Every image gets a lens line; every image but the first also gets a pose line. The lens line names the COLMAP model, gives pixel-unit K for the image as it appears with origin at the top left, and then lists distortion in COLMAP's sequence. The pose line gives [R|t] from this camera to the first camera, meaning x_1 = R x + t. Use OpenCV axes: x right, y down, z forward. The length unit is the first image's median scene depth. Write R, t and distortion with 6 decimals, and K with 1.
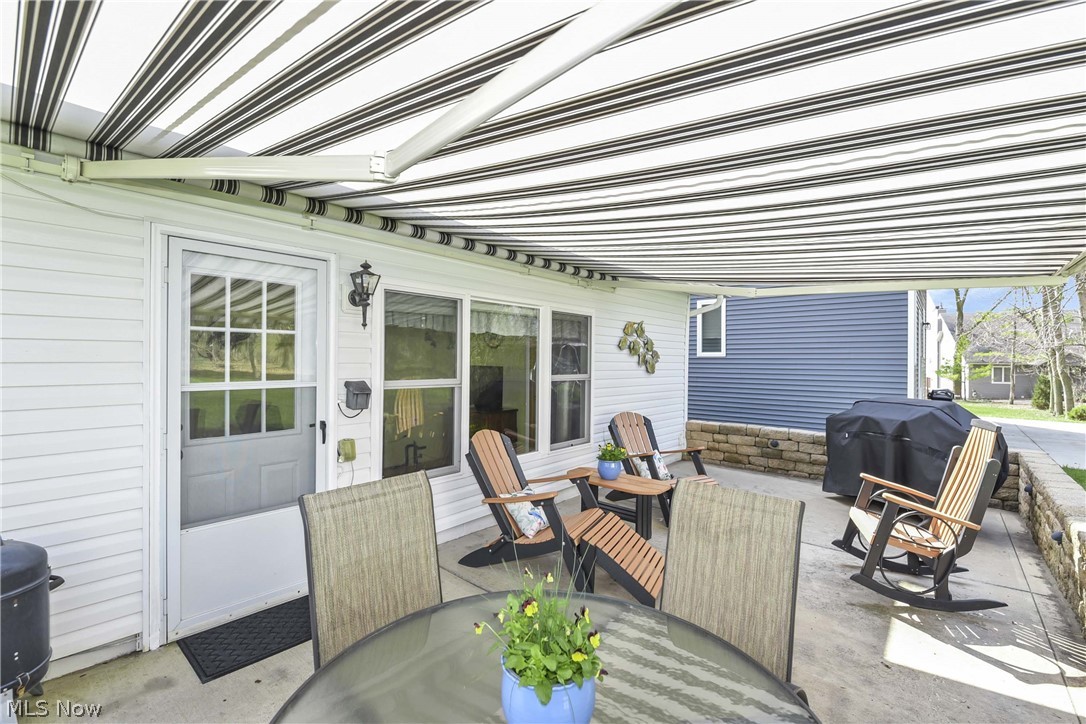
lens RADIAL K [[474.1, 0, 543.0], [0, 474.1, 362.0], [0, 0, 1]] dist [0.001441, -0.011495]
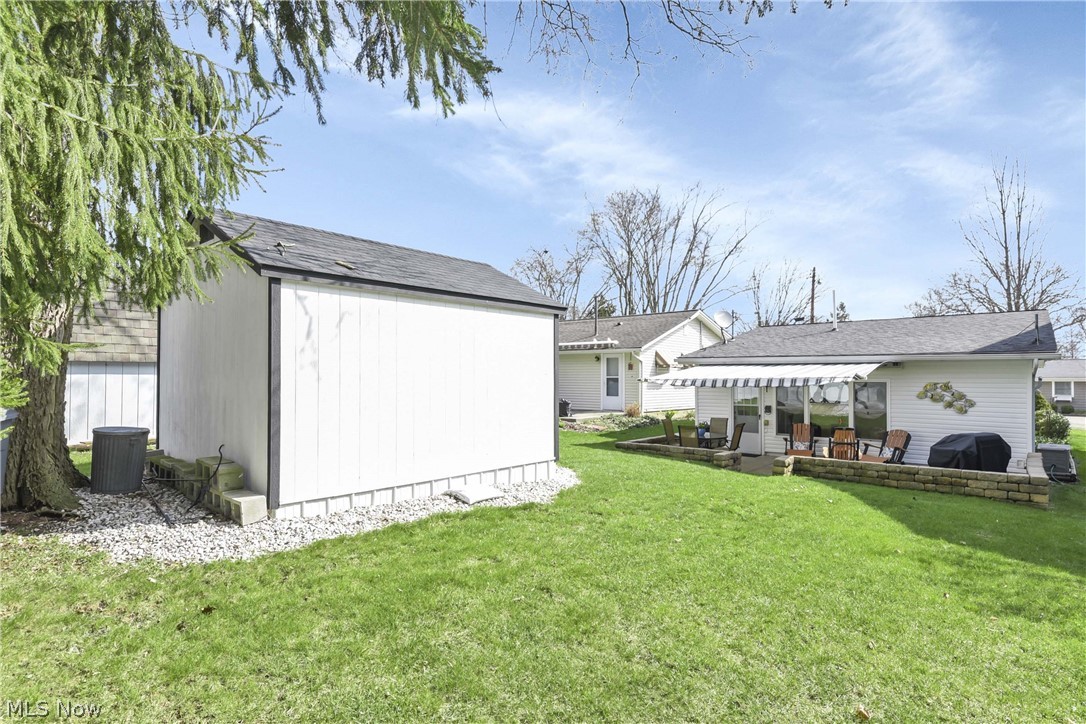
lens RADIAL K [[544.9, 0, 545.4], [0, 544.9, 379.6], [0, 0, 1]] dist [-0.029178, 0.000347]
pose [[-0.046873, -0.006014, -0.998883, 2.659310], [-0.008758, 0.999946, -0.005609, -0.085903], [0.998862, 0.008485, -0.046923, -0.407883]]
